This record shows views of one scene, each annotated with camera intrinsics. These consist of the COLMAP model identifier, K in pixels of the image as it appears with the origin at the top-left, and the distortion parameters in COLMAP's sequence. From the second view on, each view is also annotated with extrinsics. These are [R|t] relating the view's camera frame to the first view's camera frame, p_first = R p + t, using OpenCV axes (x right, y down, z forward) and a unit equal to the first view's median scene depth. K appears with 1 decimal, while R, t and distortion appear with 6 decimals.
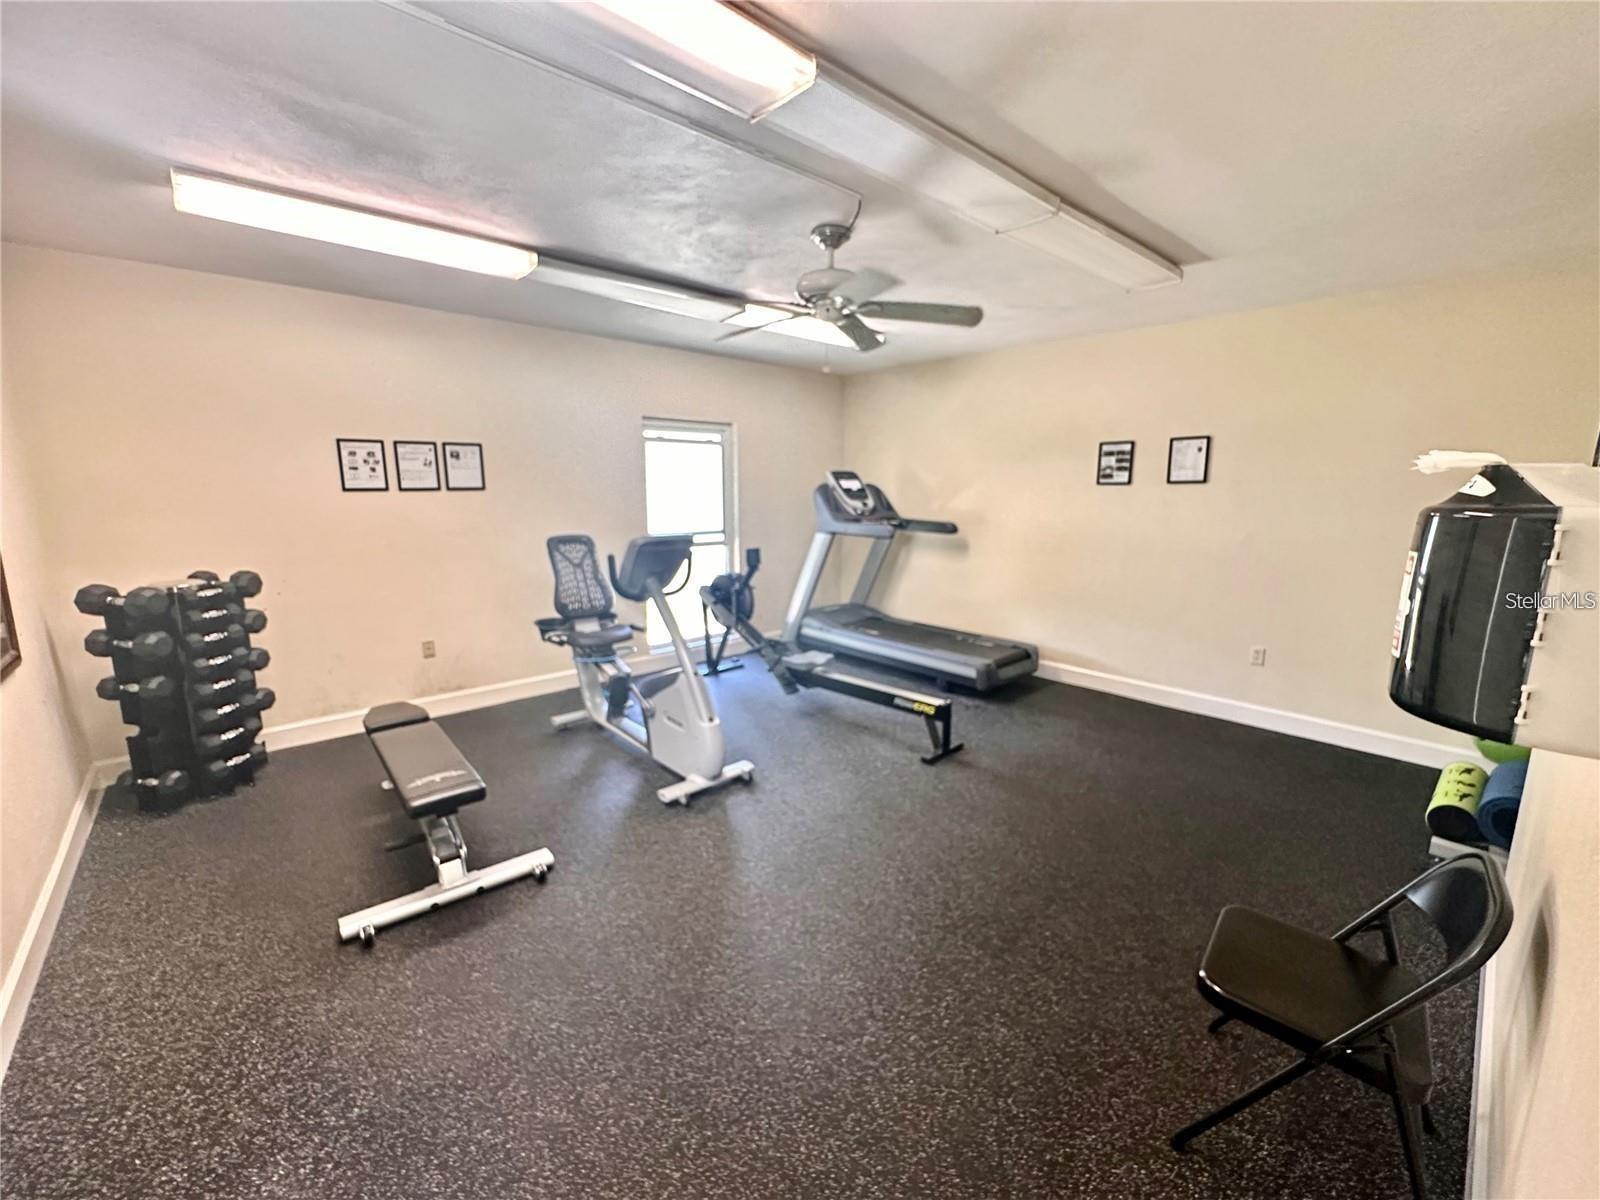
lens RADIAL K [[637.1, 0, 799.5], [0, 637.1, 597.6], [0, 0, 1]] dist [-0.000209, -0.000023]
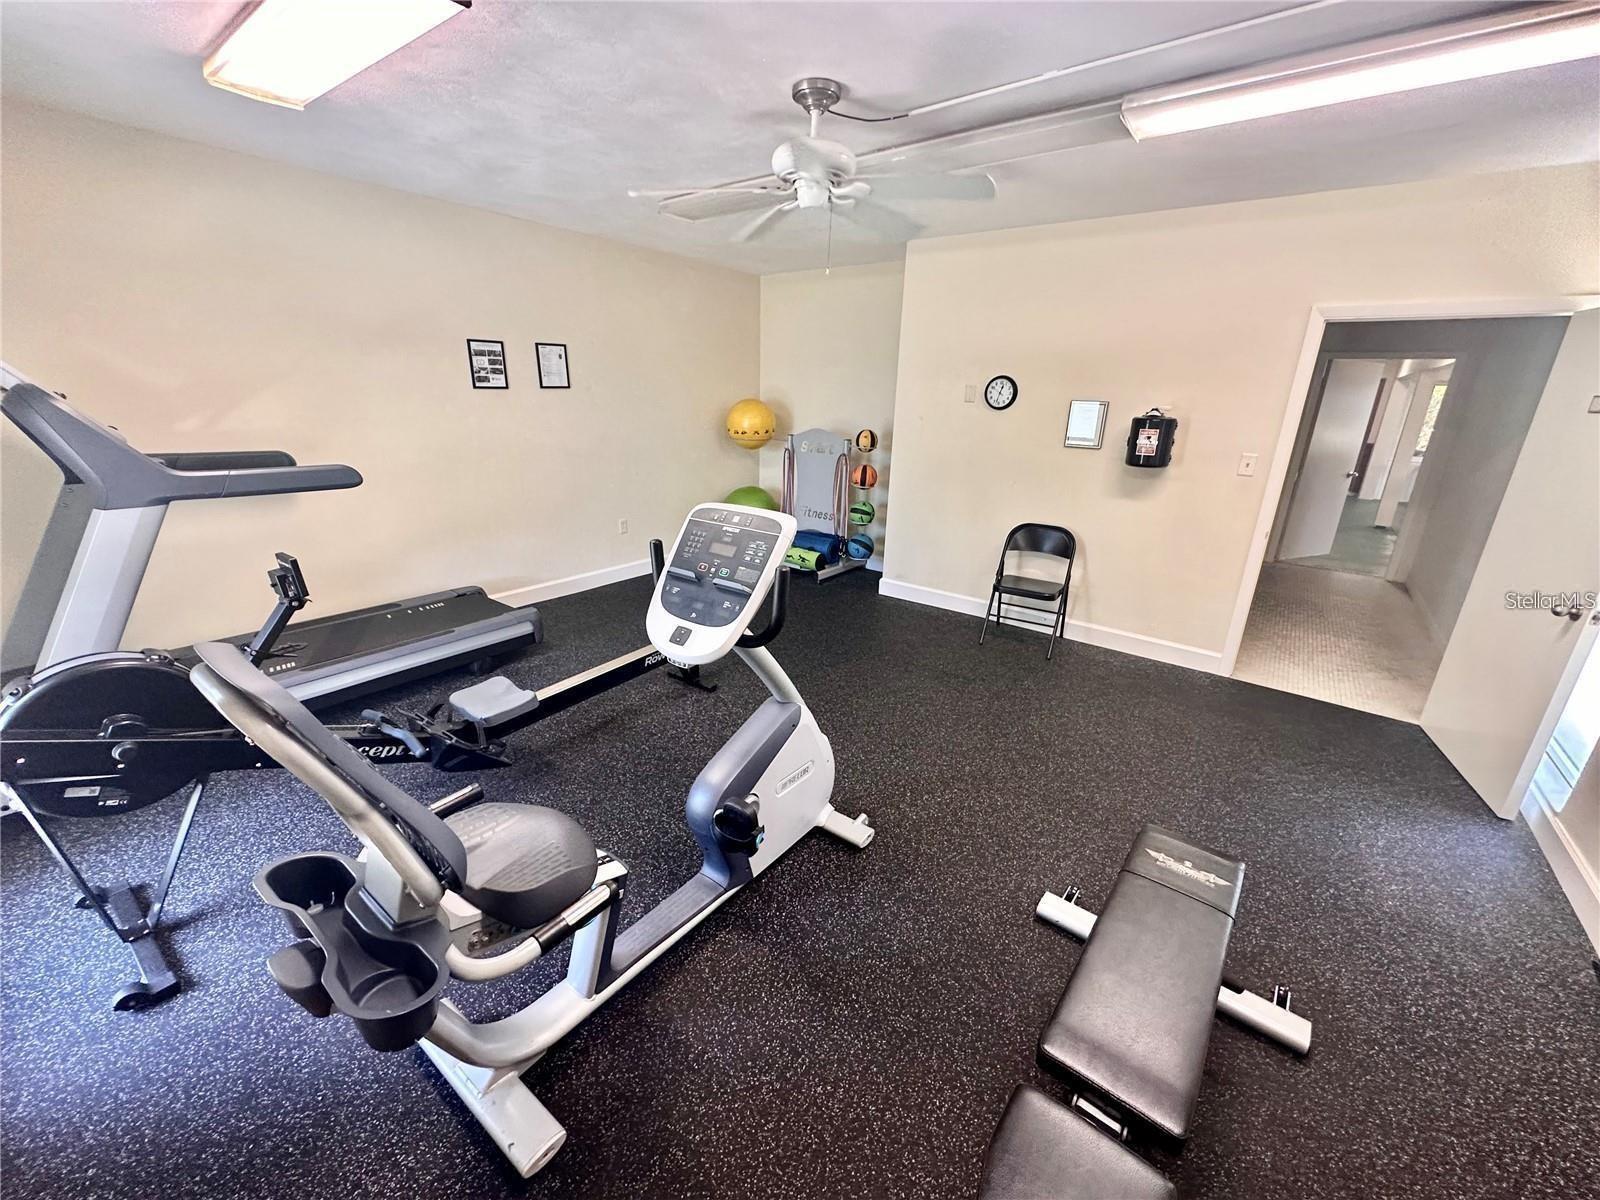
lens RADIAL K [[637.1, 0, 797.9], [0, 637.1, 597.6], [0, 0, 1]] dist [-0.000209, -0.000023]
pose [[-0.174966, -0.316289, 0.932388, -0.547111], [0.146197, 0.928152, 0.342286, -0.150679], [-0.973660, 0.196200, -0.116155, 0.748273]]
